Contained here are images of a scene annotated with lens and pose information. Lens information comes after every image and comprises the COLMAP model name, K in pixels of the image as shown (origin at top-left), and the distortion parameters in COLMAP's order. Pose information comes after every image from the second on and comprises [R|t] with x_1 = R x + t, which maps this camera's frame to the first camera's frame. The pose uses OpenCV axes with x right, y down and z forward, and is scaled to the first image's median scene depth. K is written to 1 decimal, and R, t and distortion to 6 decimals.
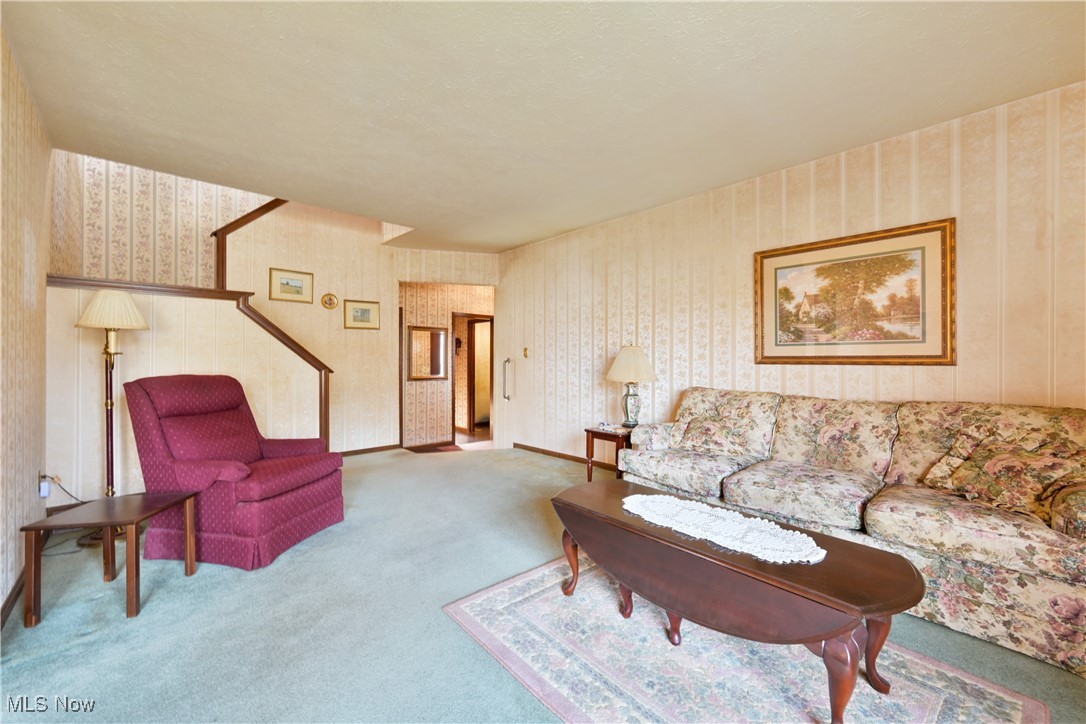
lens RADIAL K [[432.7, 0, 542.6], [0, 432.7, 360.9], [0, 0, 1]] dist [-0.002544, 0.000860]
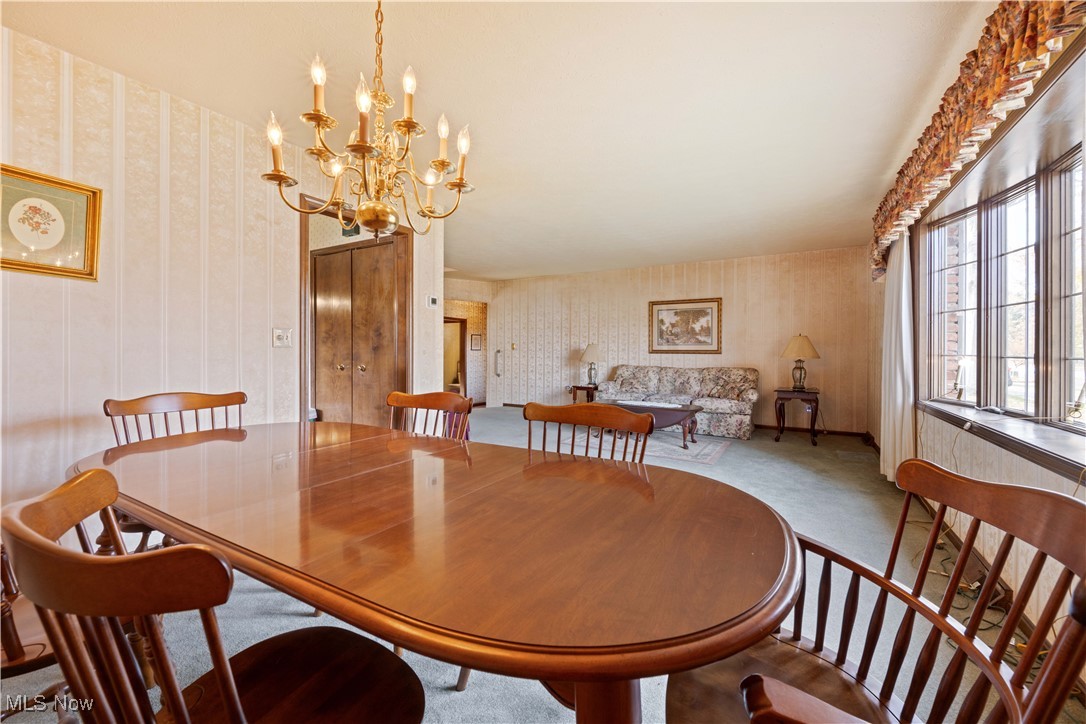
lens RADIAL K [[432.7, 0, 543.9], [0, 432.7, 355.5], [0, 0, 1]] dist [-0.002544, 0.000860]
pose [[0.953465, 0.006438, 0.301436, -0.672868], [-0.007253, 0.999972, 0.001586, 0.018058], [-0.301417, -0.003699, 0.953485, -0.919459]]
